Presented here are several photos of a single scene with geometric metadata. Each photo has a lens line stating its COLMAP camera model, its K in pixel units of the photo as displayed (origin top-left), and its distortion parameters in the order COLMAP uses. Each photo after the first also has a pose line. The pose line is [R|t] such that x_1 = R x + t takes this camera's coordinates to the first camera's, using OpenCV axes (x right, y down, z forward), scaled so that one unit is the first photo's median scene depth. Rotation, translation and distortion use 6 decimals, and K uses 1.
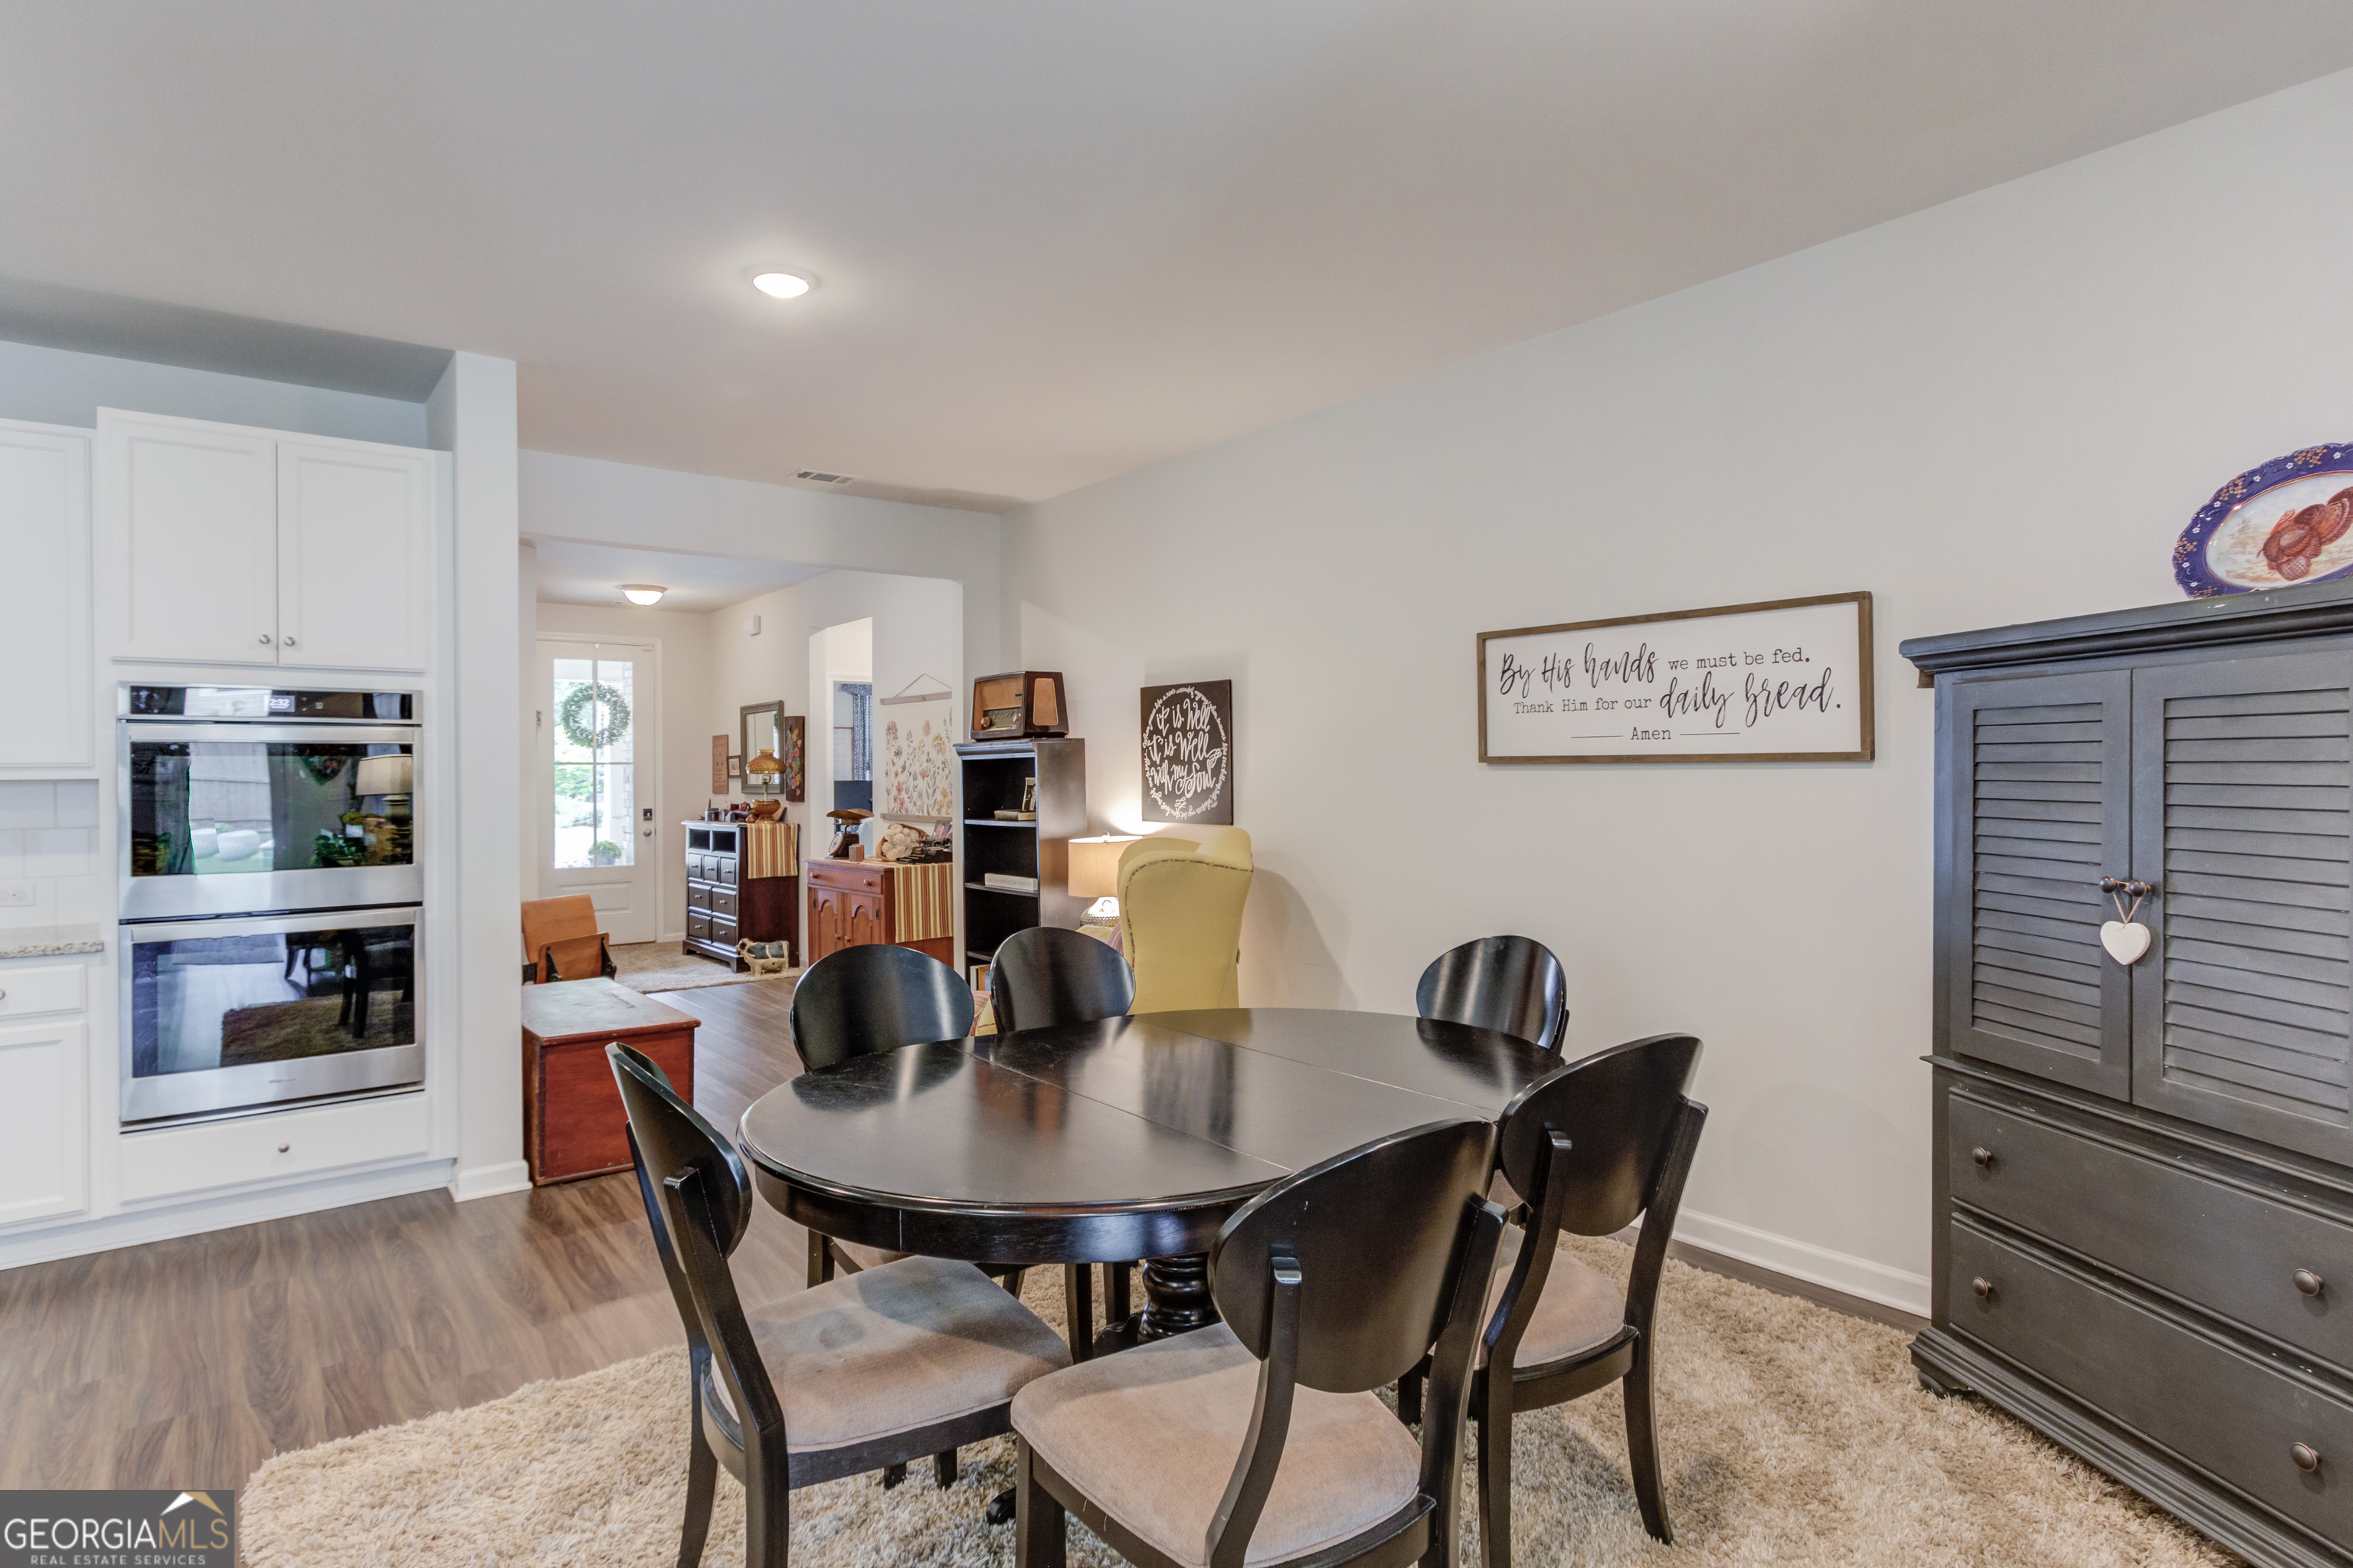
lens RADIAL K [[1117.4, 0, 1177.9], [0, 1117.4, 788.6], [0, 0, 1]] dist [-0.004184, -0.000202]
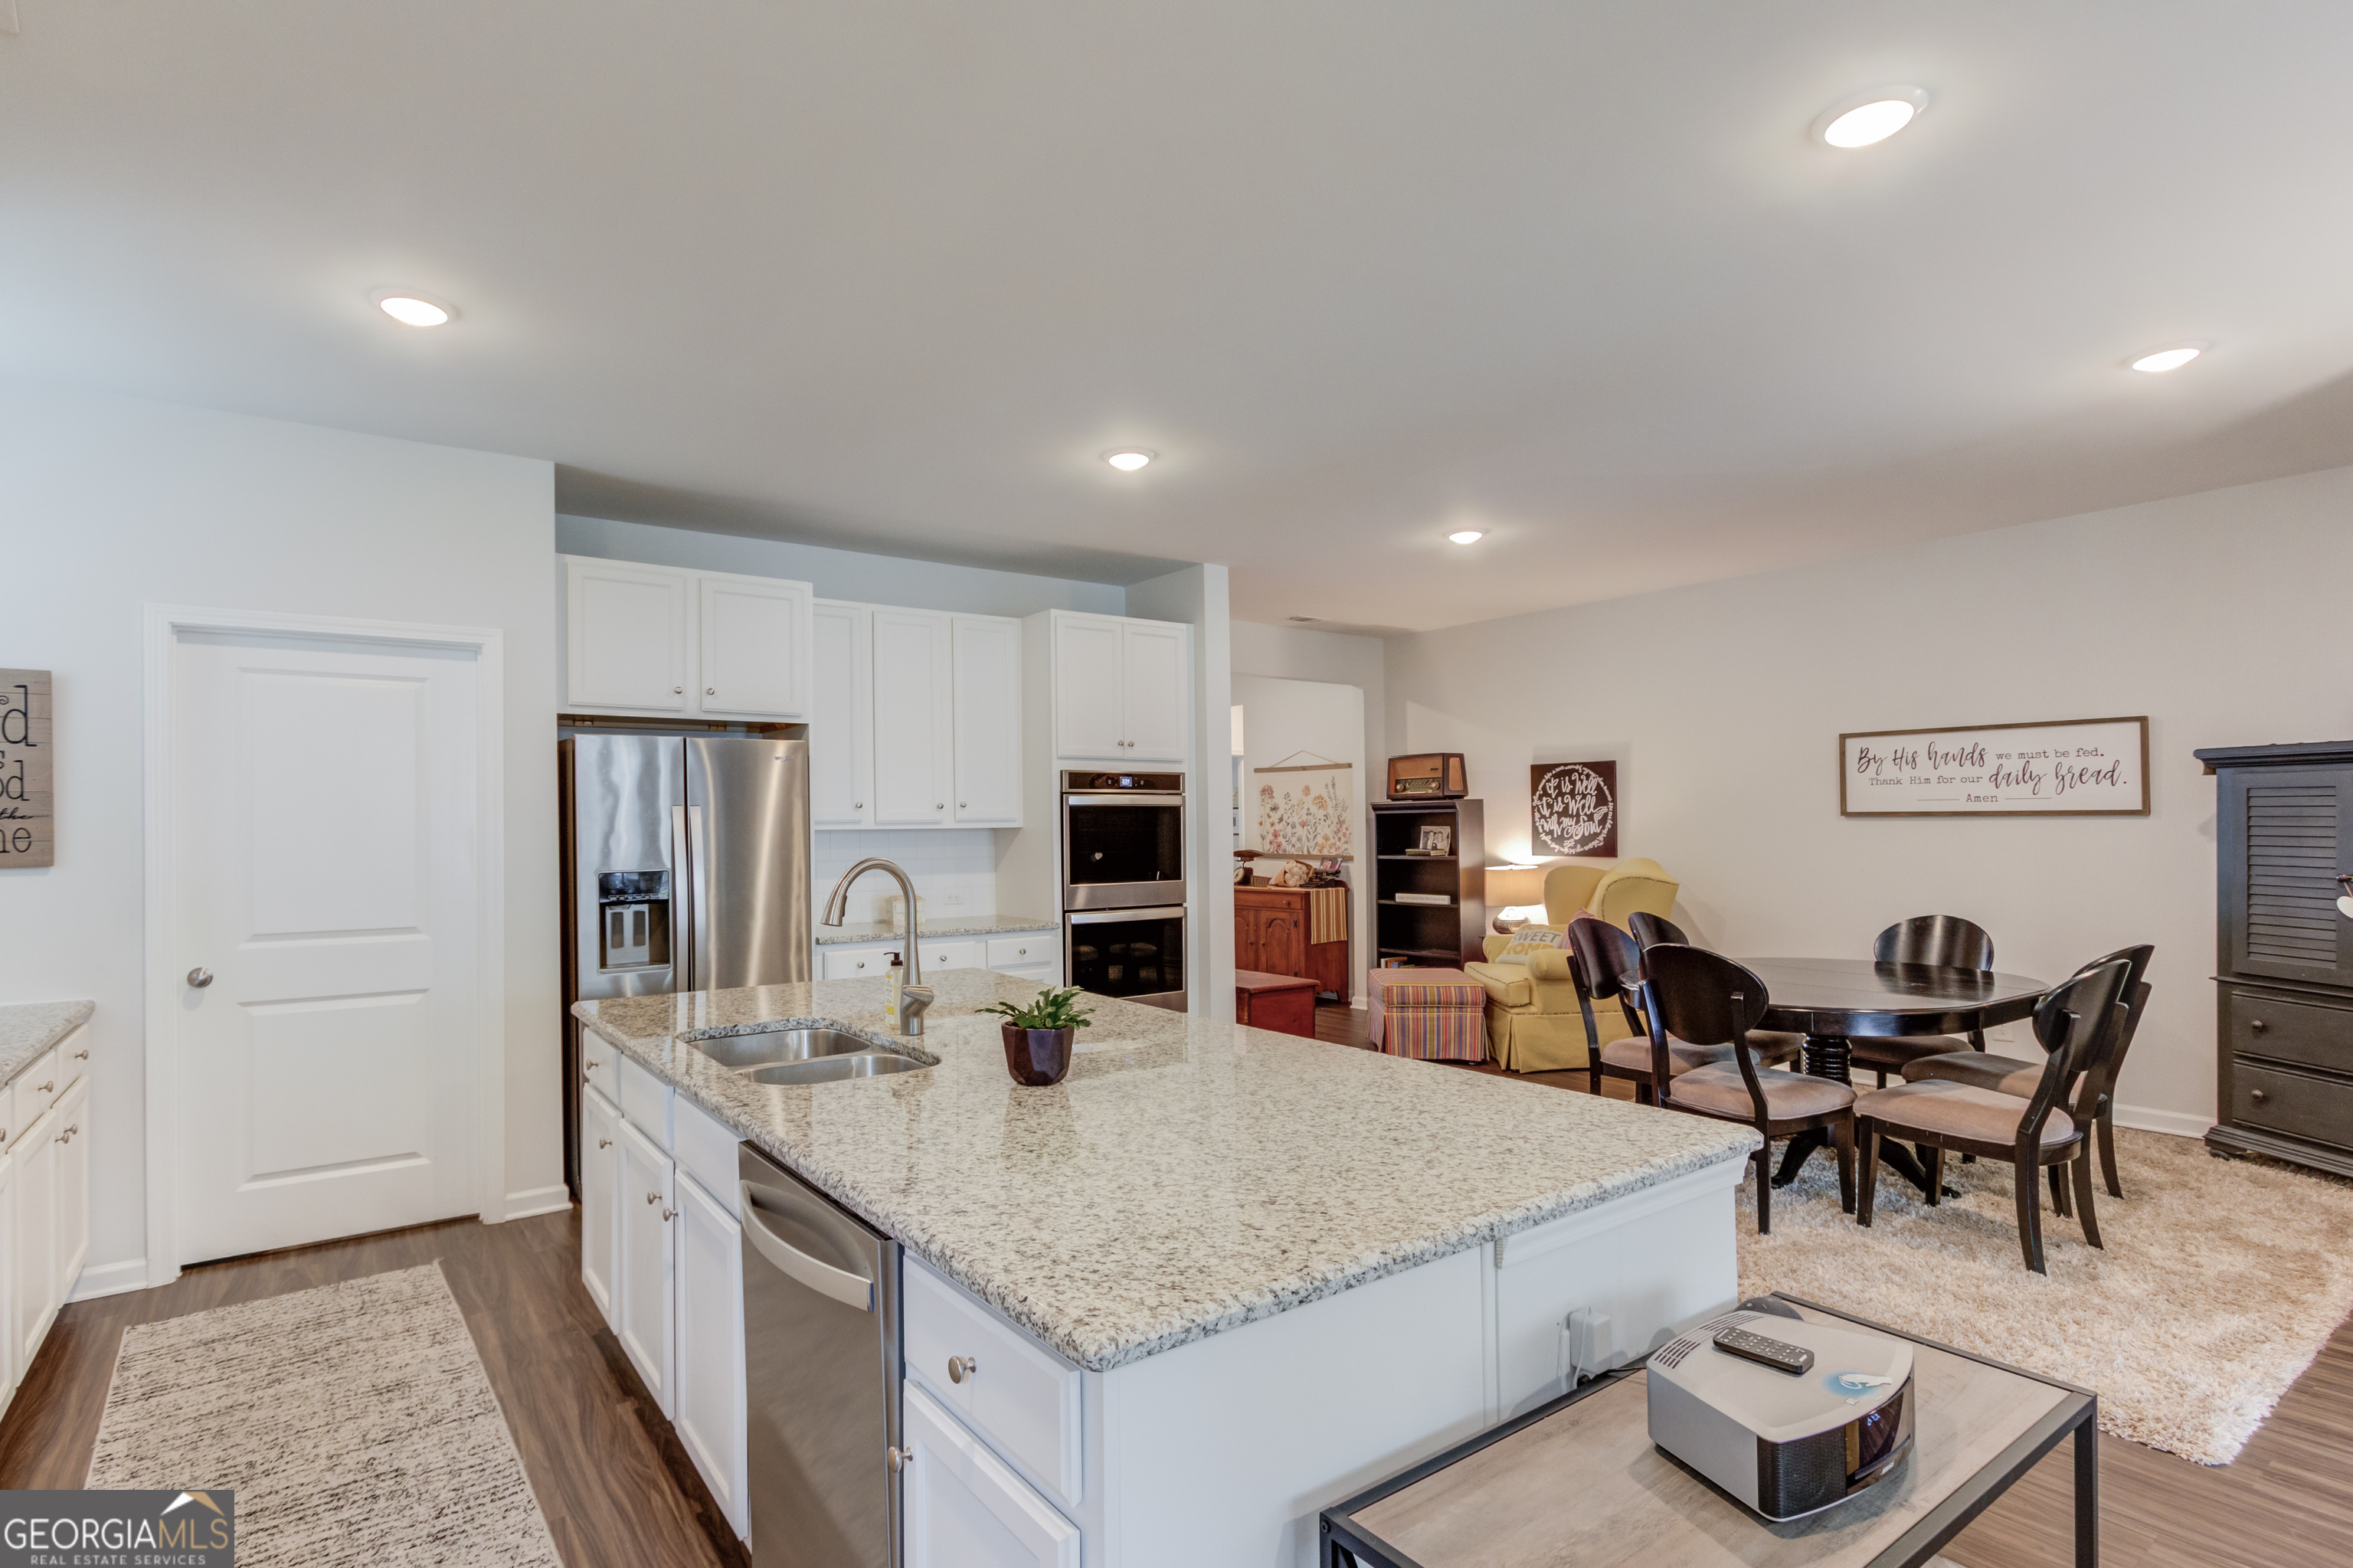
lens RADIAL K [[1112.2, 0, 1056.0], [0, 1112.2, 840.8], [0, 0, 1]] dist [0.033081, -0.008286]
pose [[0.999883, -0.000600, -0.015268, -0.672350], [0.000620, 0.999999, 0.001299, 0.007694], [0.015268, -0.001308, 0.999883, -0.504723]]
